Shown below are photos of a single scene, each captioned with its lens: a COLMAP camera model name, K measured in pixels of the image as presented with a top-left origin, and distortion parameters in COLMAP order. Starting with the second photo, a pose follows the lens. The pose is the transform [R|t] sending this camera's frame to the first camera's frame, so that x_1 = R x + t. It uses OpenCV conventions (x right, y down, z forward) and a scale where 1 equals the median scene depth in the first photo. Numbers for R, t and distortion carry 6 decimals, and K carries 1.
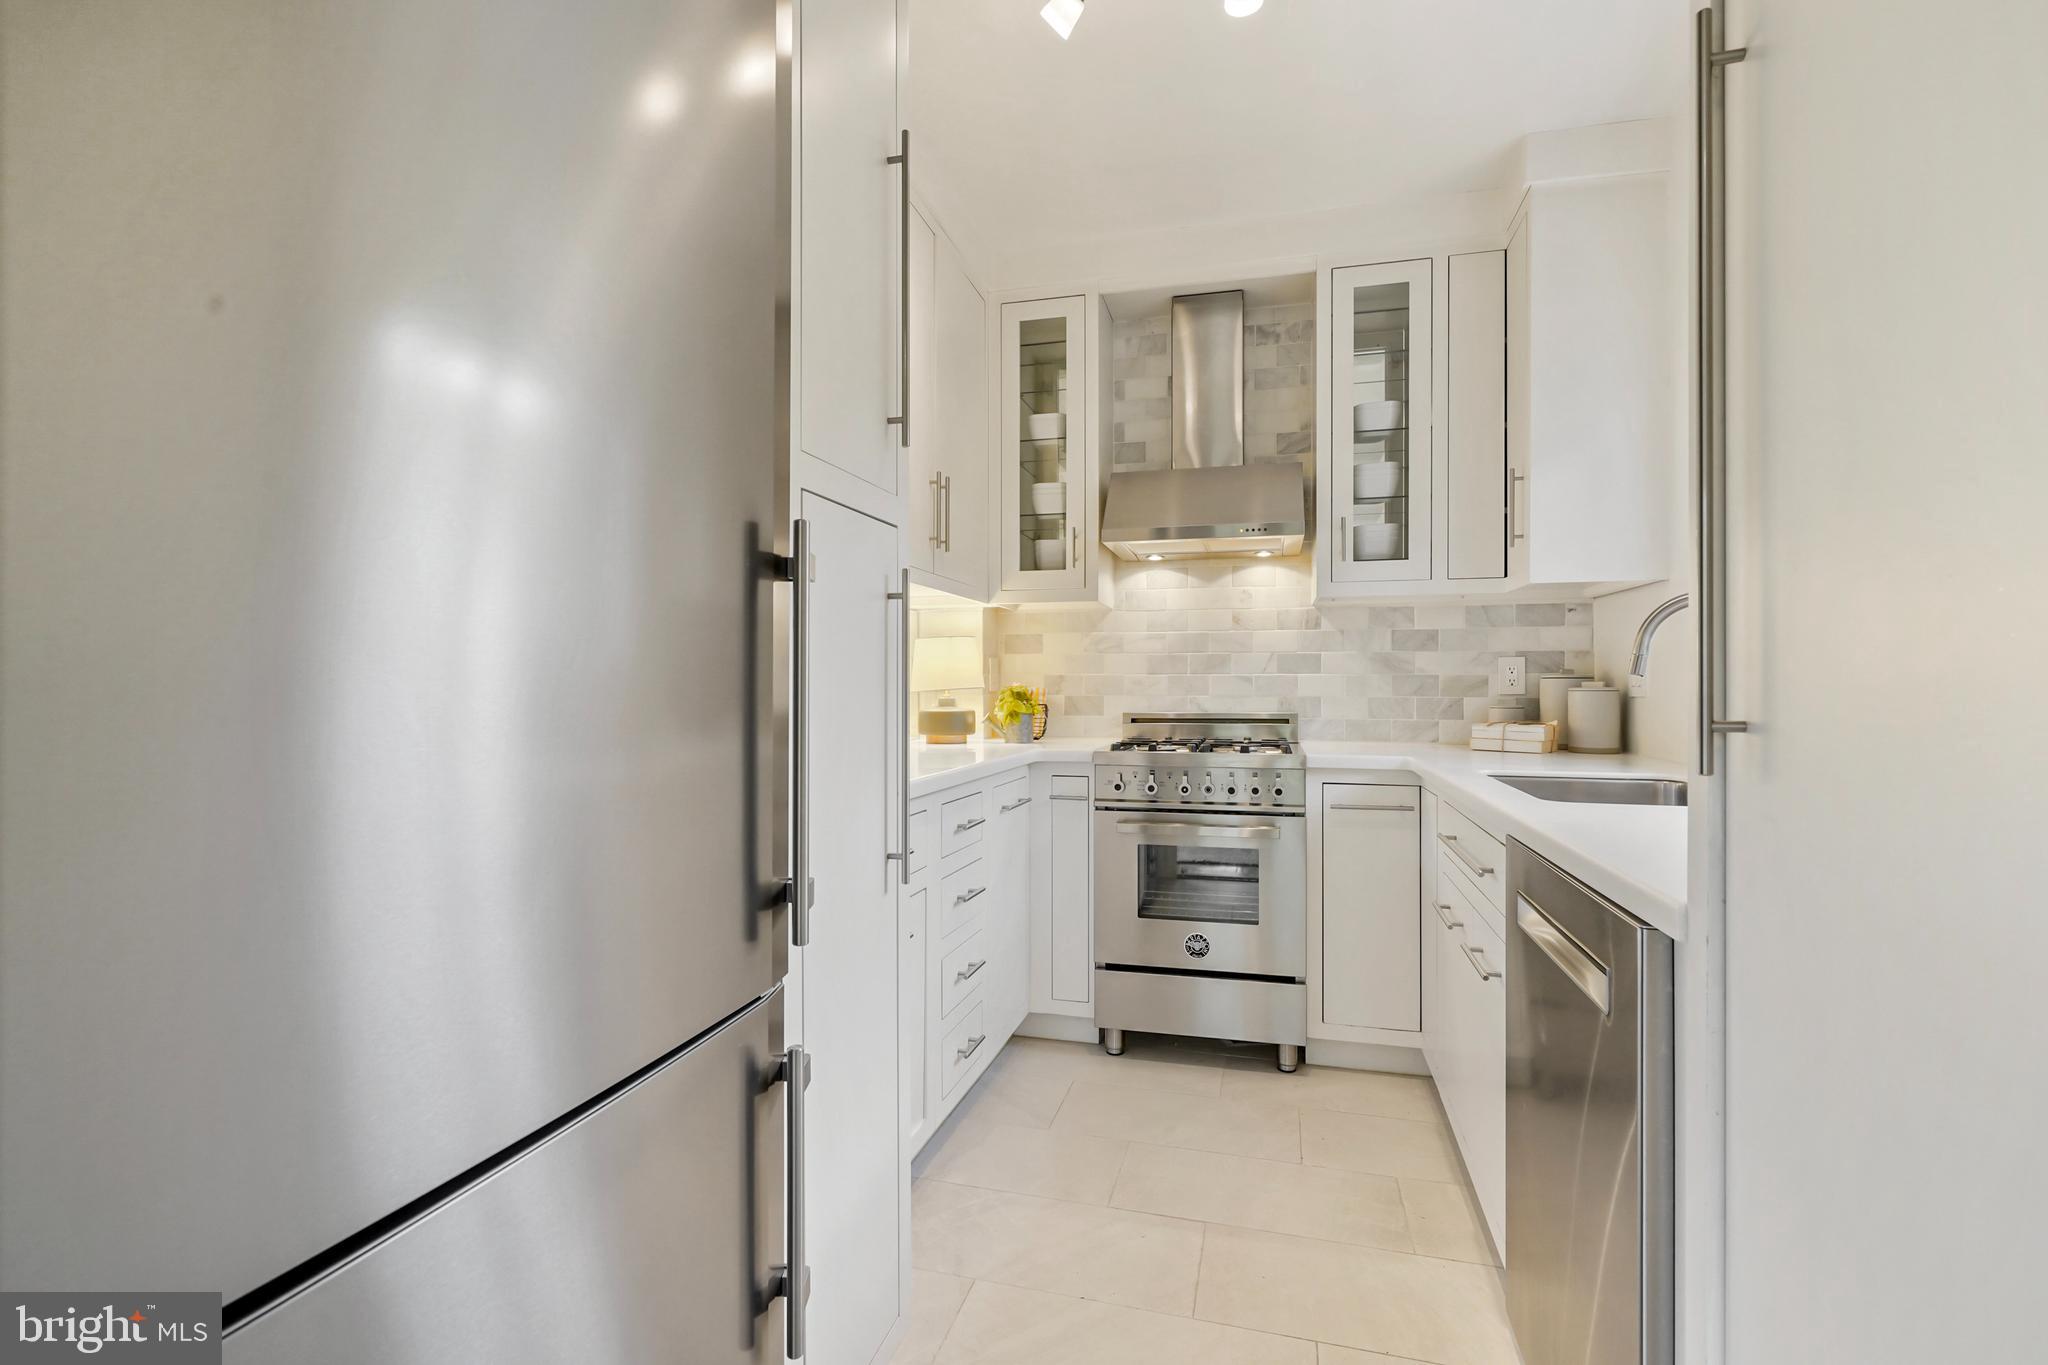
lens RADIAL K [[932.3, 0, 1025.9], [0, 932.3, 682.6], [0, 0, 1]] dist [-0.002184, 0.000900]
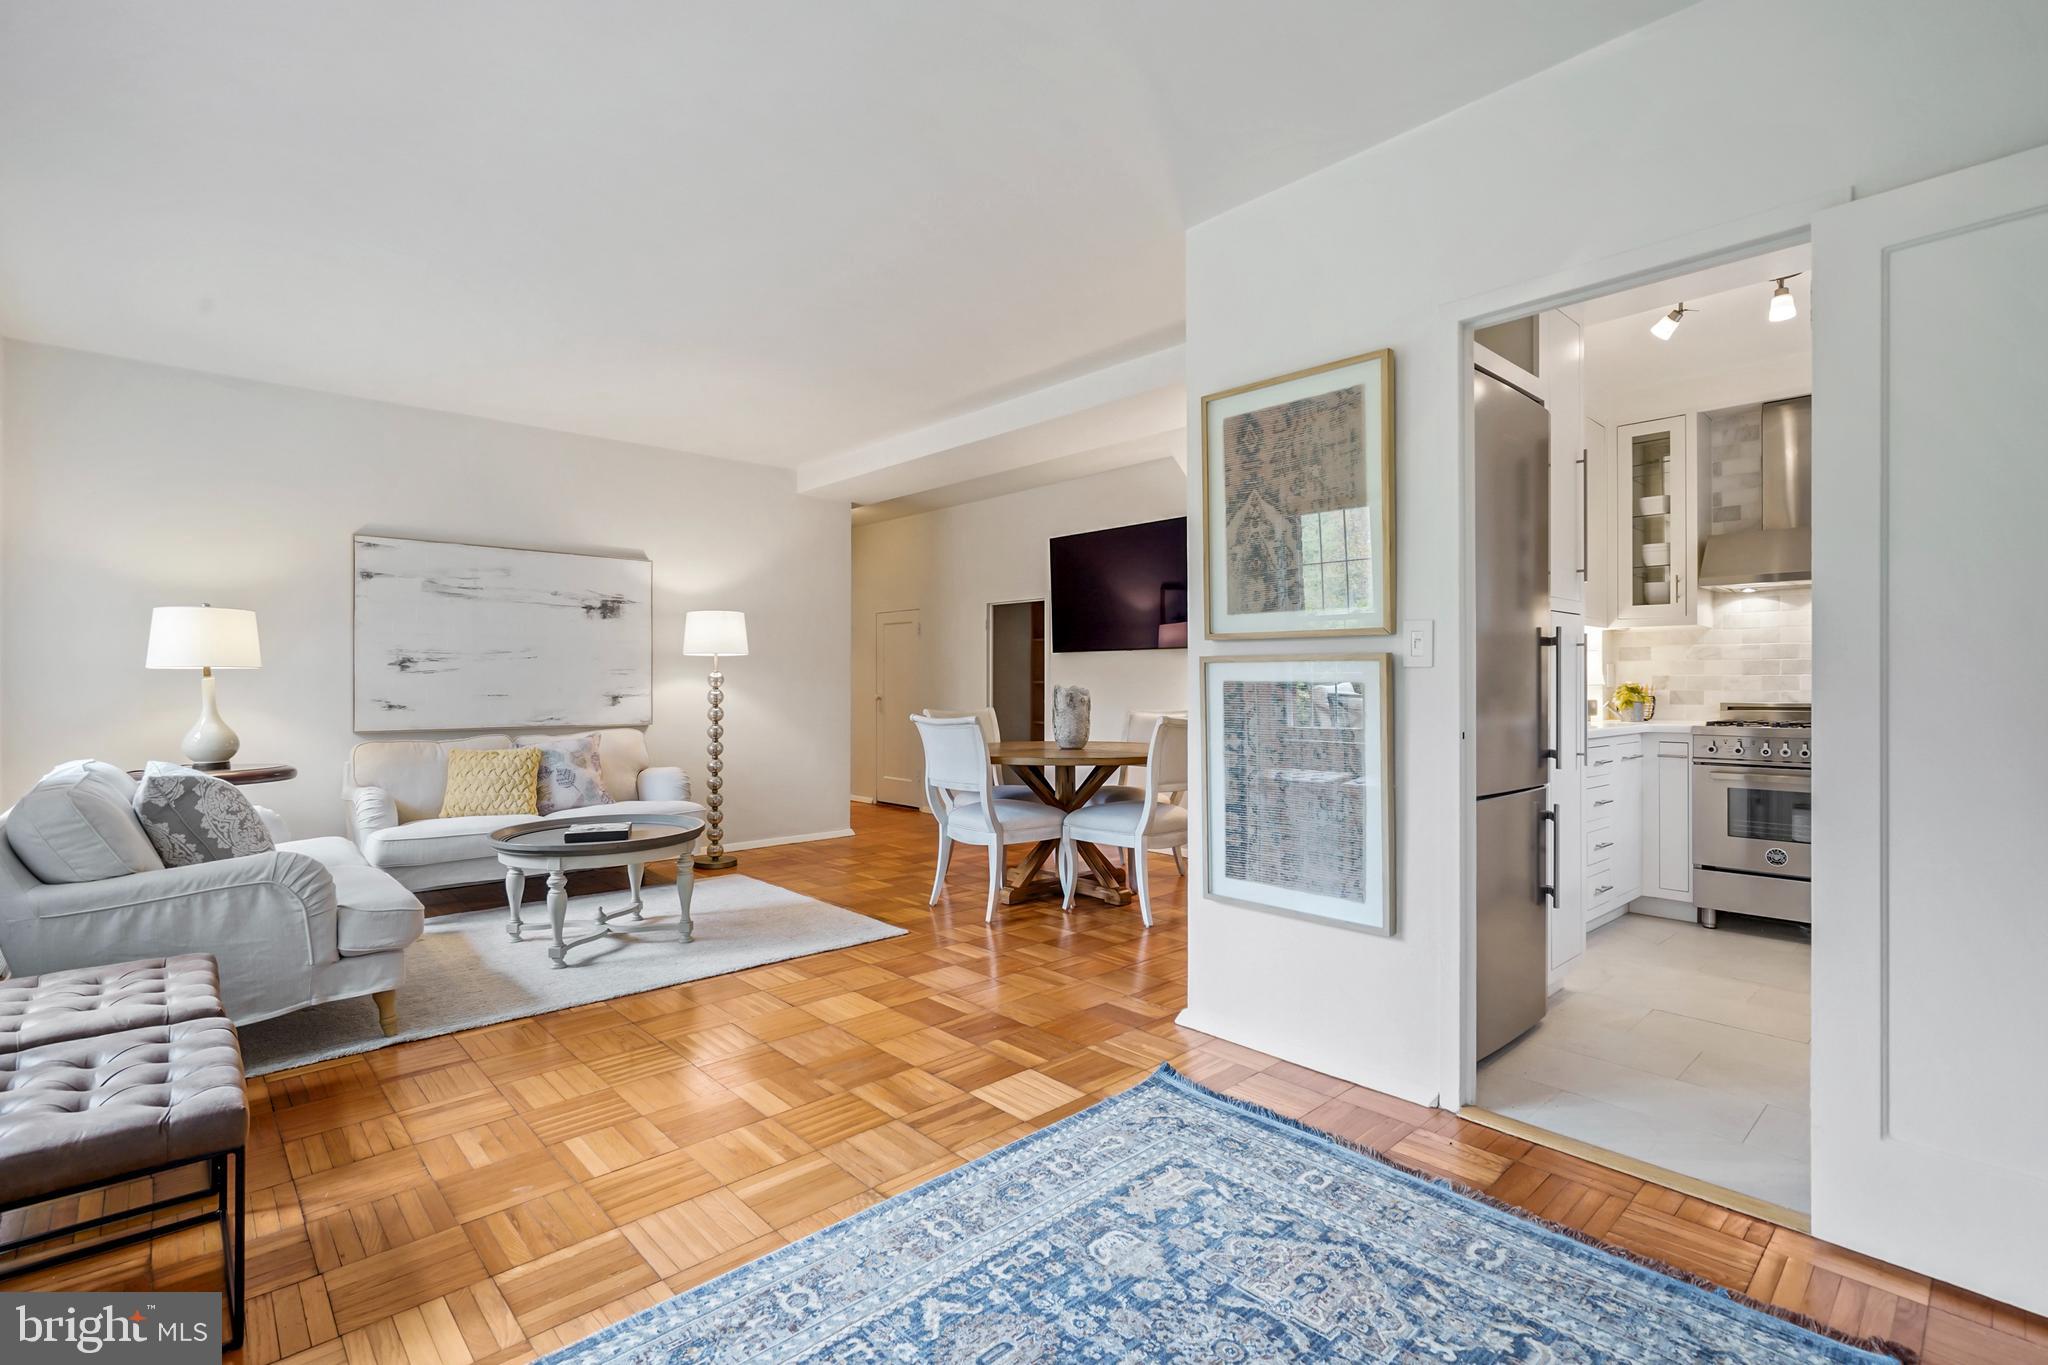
lens RADIAL K [[932.3, 0, 1025.9], [0, 932.3, 682.6], [0, 0, 1]] dist [-0.002184, 0.000900]
pose [[0.843941, -0.002171, -0.536432, -0.025656], [0.002593, 0.999997, 0.000033, 0.000019], [0.536430, -0.001419, 0.843944, -0.748040]]
